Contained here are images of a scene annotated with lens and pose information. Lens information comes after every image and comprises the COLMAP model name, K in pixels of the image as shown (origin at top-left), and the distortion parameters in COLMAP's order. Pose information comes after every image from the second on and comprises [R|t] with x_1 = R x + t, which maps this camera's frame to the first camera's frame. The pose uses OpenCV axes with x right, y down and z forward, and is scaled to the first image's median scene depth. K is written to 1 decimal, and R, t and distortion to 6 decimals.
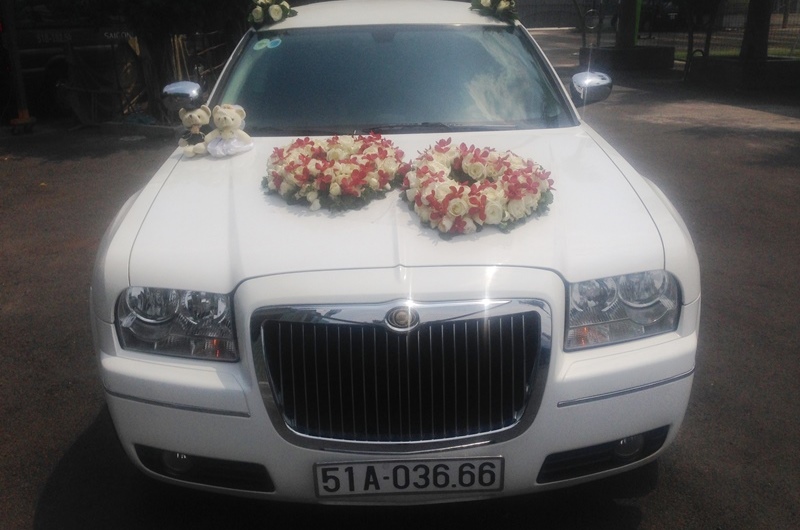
lens RADIAL K [[761.2, 0, 397.0], [0, 761.2, 263.5], [0, 0, 1]] dist [0.100339, 0.000000]
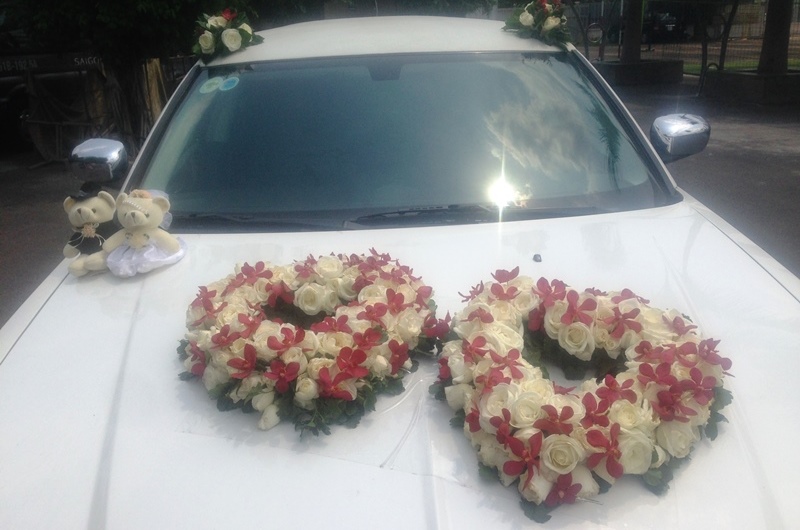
lens RADIAL K [[761.2, 0, 402.8], [0, 761.2, 266.6], [0, 0, 1]] dist [0.100339, 0.000000]
pose [[0.999683, -0.023015, 0.010233, -0.015144], [0.023163, 0.999625, -0.014586, -0.130897], [-0.009894, 0.014819, 0.999841, 0.372217]]
